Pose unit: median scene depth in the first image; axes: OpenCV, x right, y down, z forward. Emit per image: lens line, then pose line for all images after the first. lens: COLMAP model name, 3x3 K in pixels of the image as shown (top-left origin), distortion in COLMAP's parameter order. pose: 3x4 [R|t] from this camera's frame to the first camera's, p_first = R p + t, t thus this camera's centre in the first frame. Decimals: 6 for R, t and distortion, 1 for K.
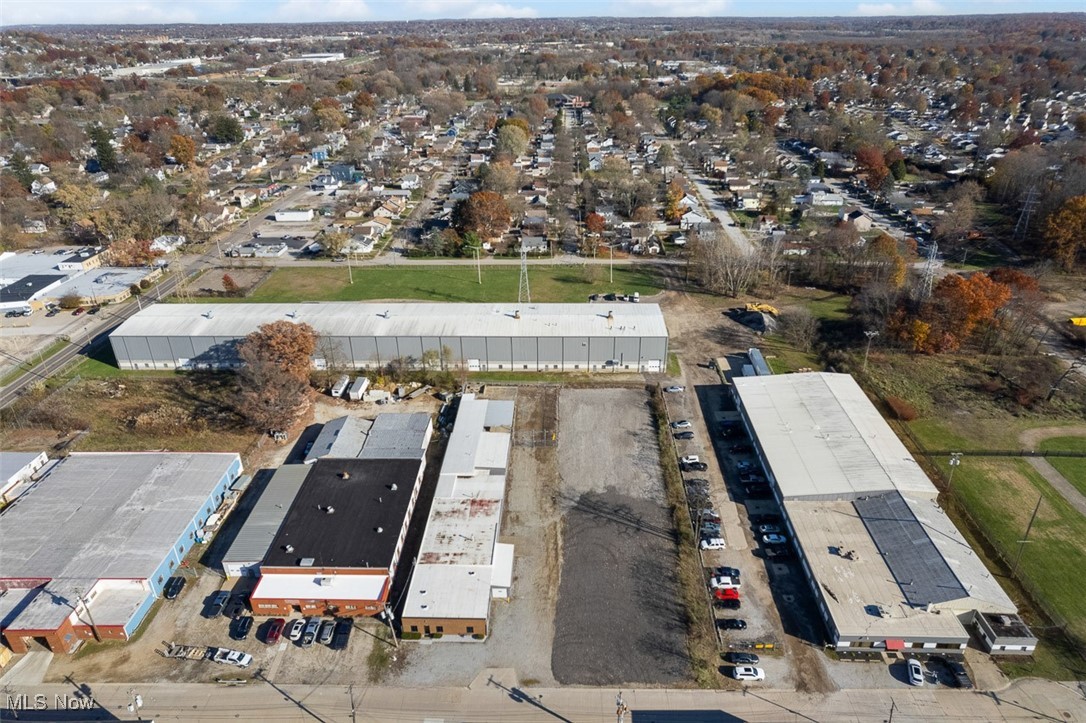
lens RADIAL K [[688.9, 0, 543.0], [0, 688.9, 361.5], [0, 0, 1]] dist [-0.073611, 0.070616]
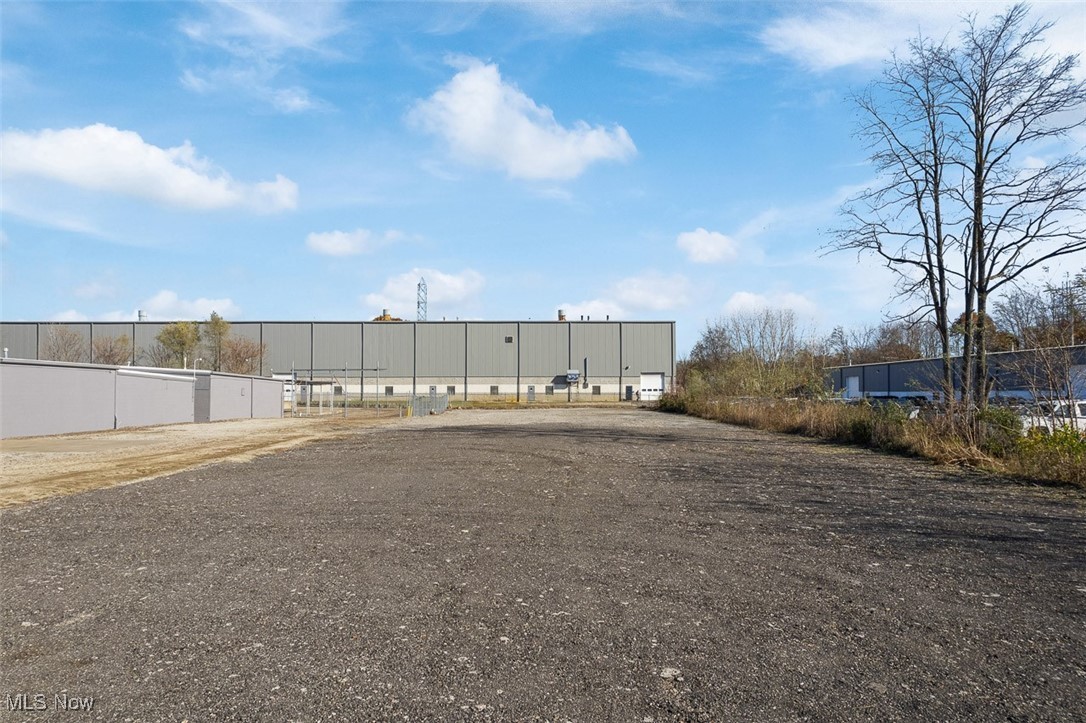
lens RADIAL K [[688.9, 0, 543.0], [0, 688.9, 361.5], [0, 0, 1]] dist [-0.073611, 0.070616]
pose [[0.998878, 0.011164, 0.046023, 0.079967], [0.012978, 0.870084, -0.492733, 0.304573], [-0.045545, 0.492777, 0.868963, 0.742756]]
